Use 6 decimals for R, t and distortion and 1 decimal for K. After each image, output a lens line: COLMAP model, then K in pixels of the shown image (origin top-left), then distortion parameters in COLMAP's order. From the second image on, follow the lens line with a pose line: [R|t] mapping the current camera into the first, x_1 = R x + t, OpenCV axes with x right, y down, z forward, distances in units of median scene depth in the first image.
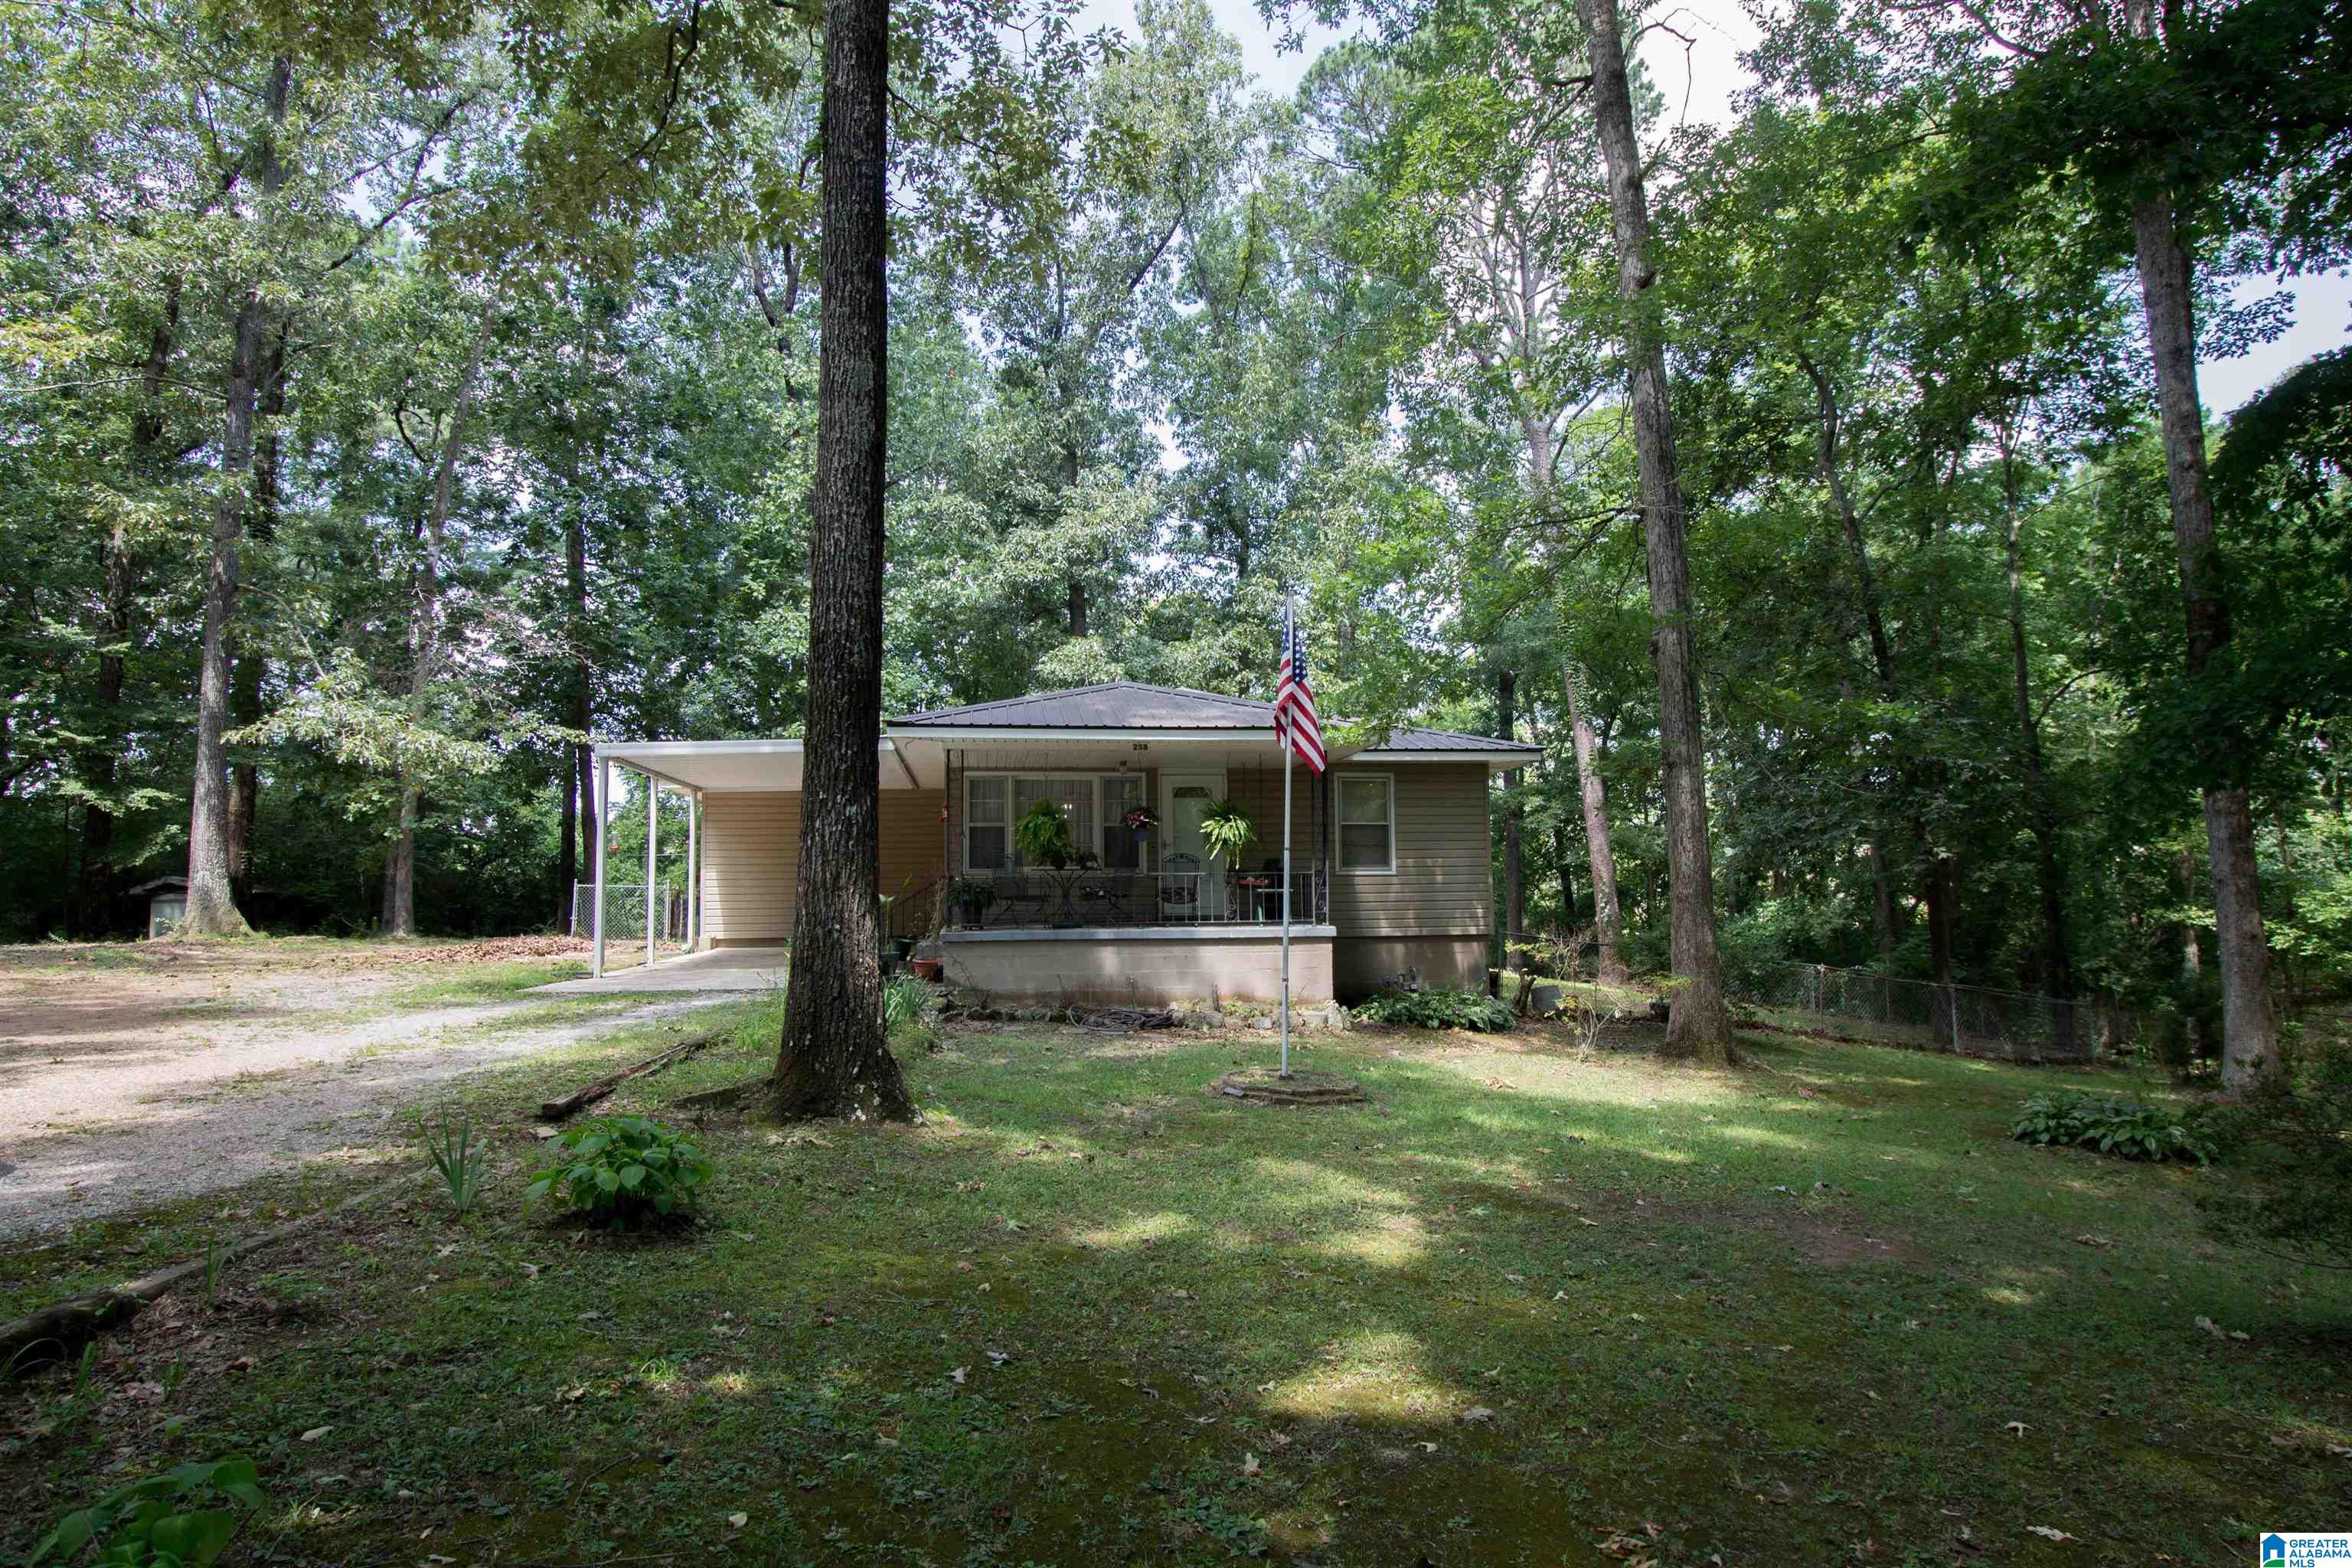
lens RADIAL K [[1382.3, 0, 1185.4], [0, 1382.3, 767.7], [0, 0, 1]] dist [-0.037876, -0.000094]
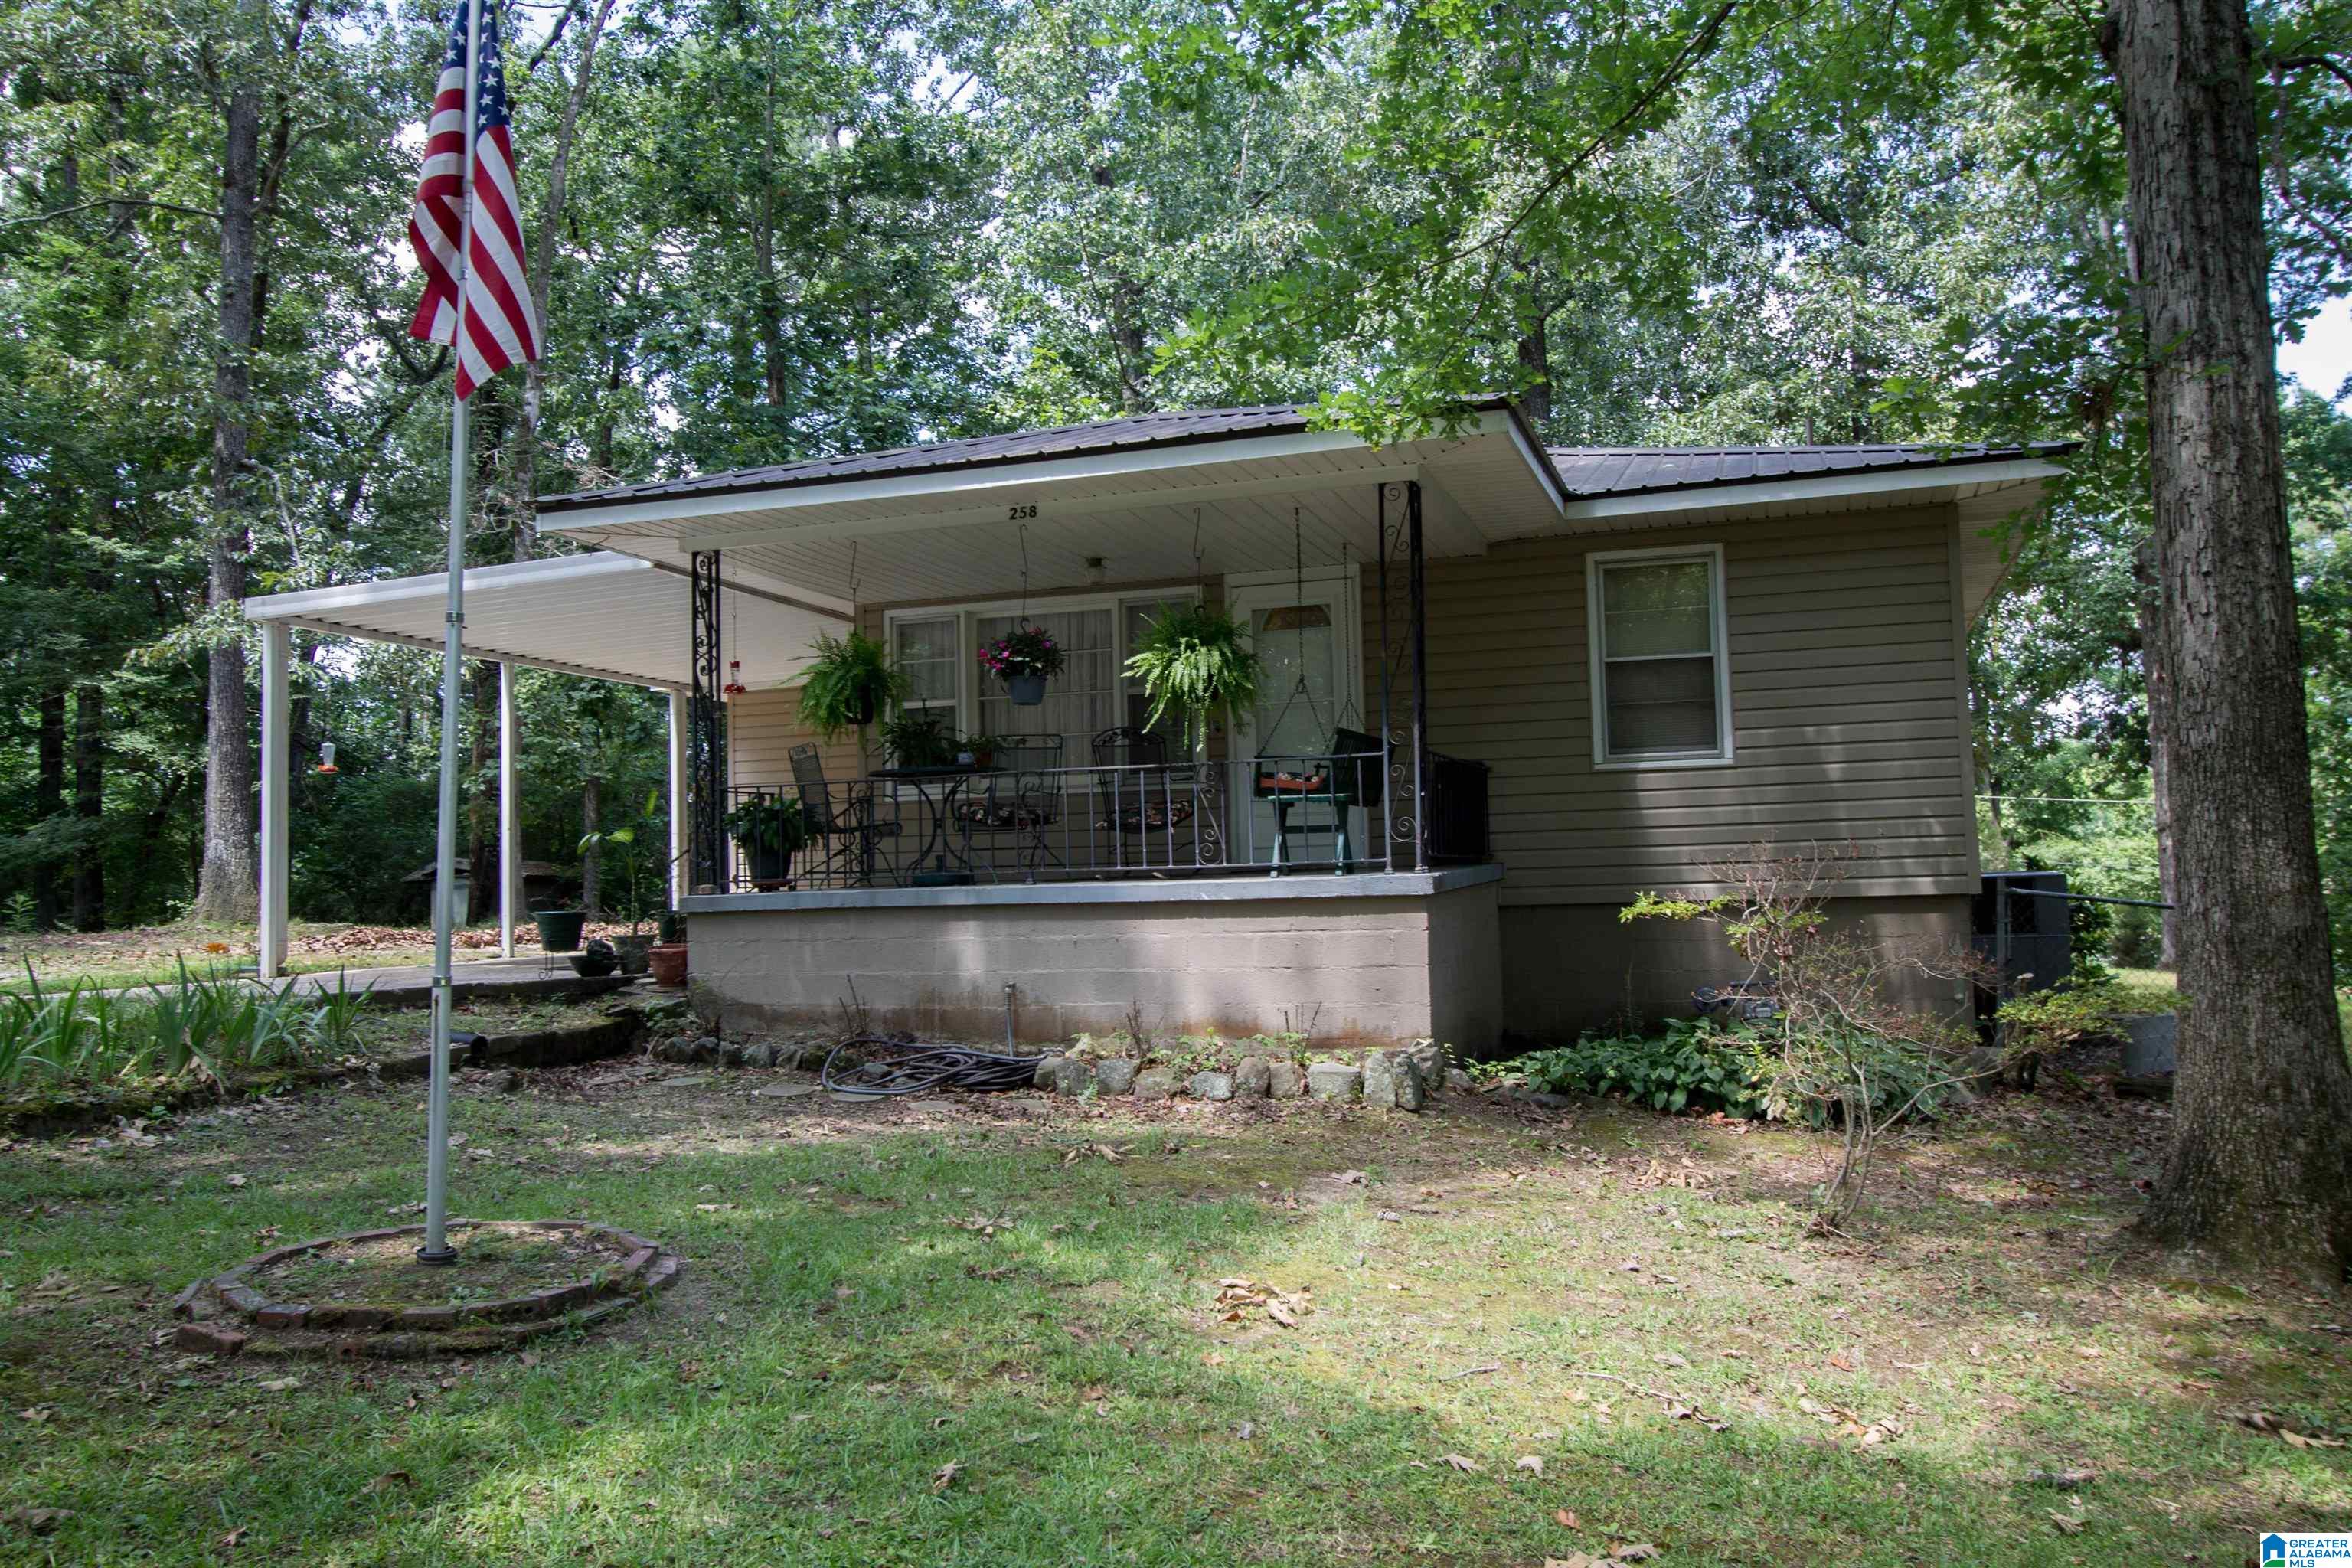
lens RADIAL K [[1832.9, 0, 1179.9], [0, 1832.9, 776.3], [0, 0, 1]] dist [-0.023858, 0.006613]
pose [[0.891304, -0.041683, -0.451486, 0.296294], [0.057568, 0.998110, 0.021499, 0.065141], [0.449737, -0.045153, 0.892019, 0.431300]]
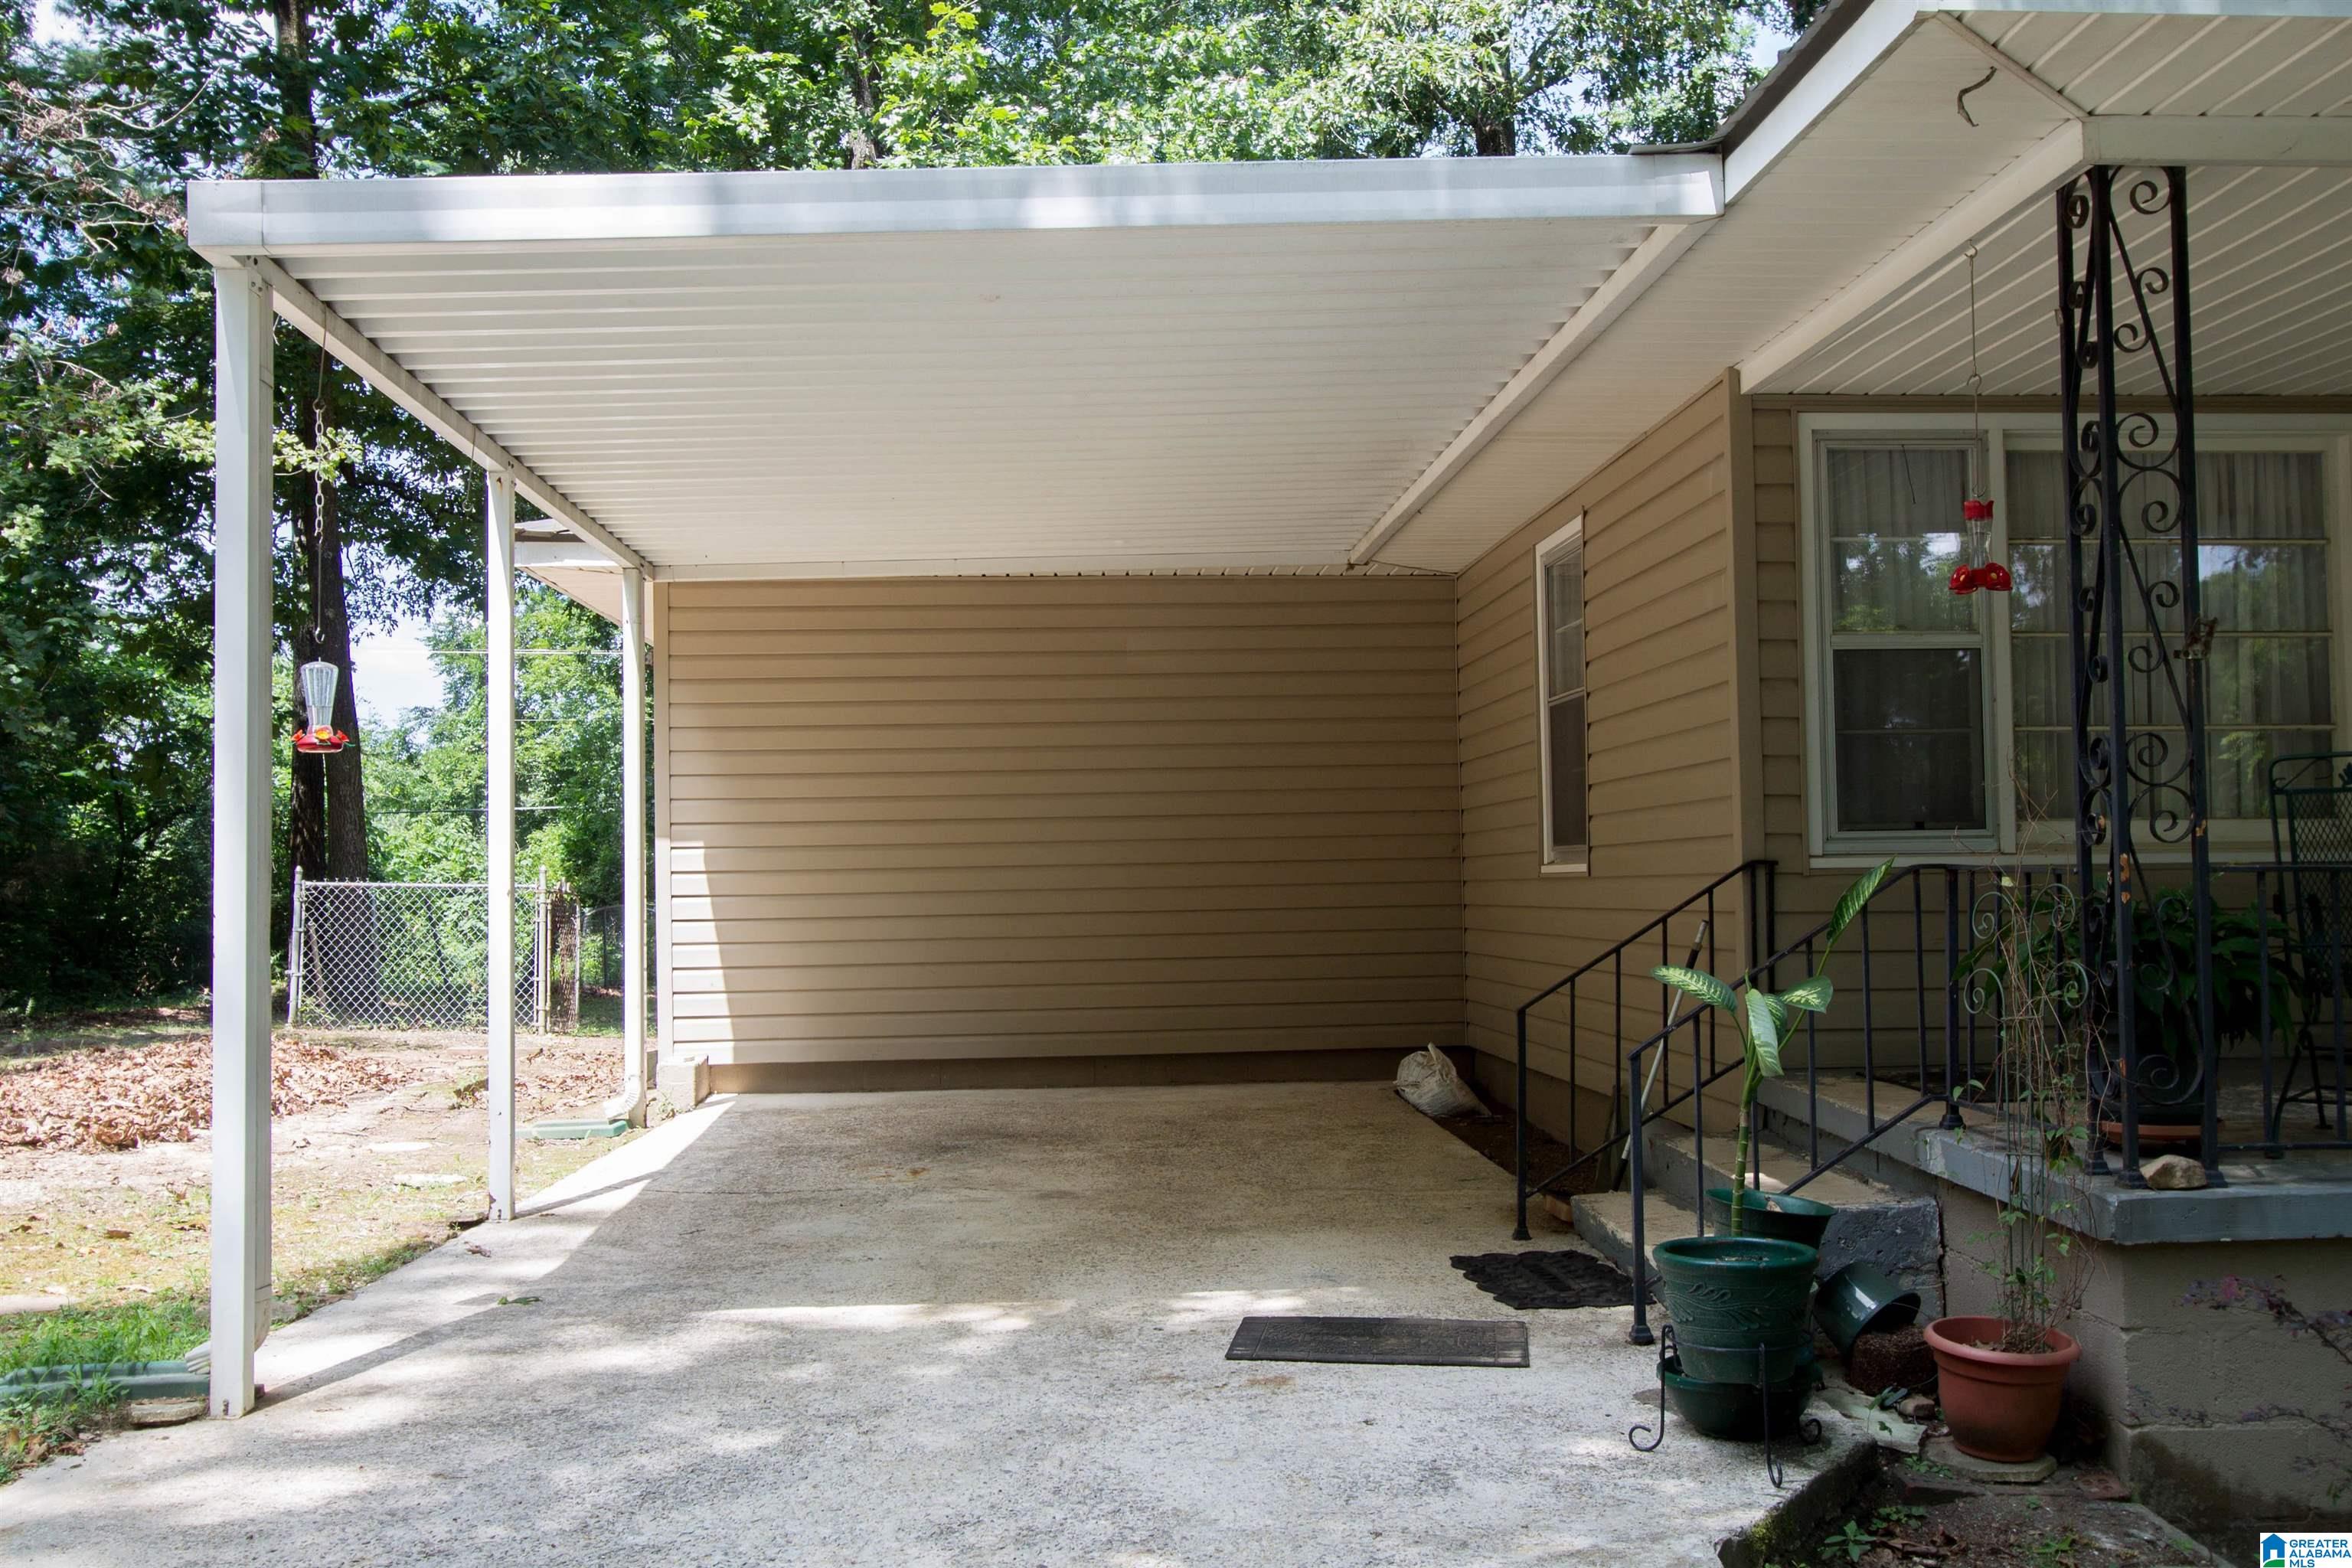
lens RADIAL K [[2270.8, 0, 1170.5], [0, 2270.8, 795.4], [0, 0, 1]] dist [-0.013849, 0.000000]
pose [[0.996727, -0.001944, -0.080824, -0.257563], [0.006406, 0.998466, 0.054989, 0.048864], [0.080593, -0.055327, 0.995210, 0.662296]]
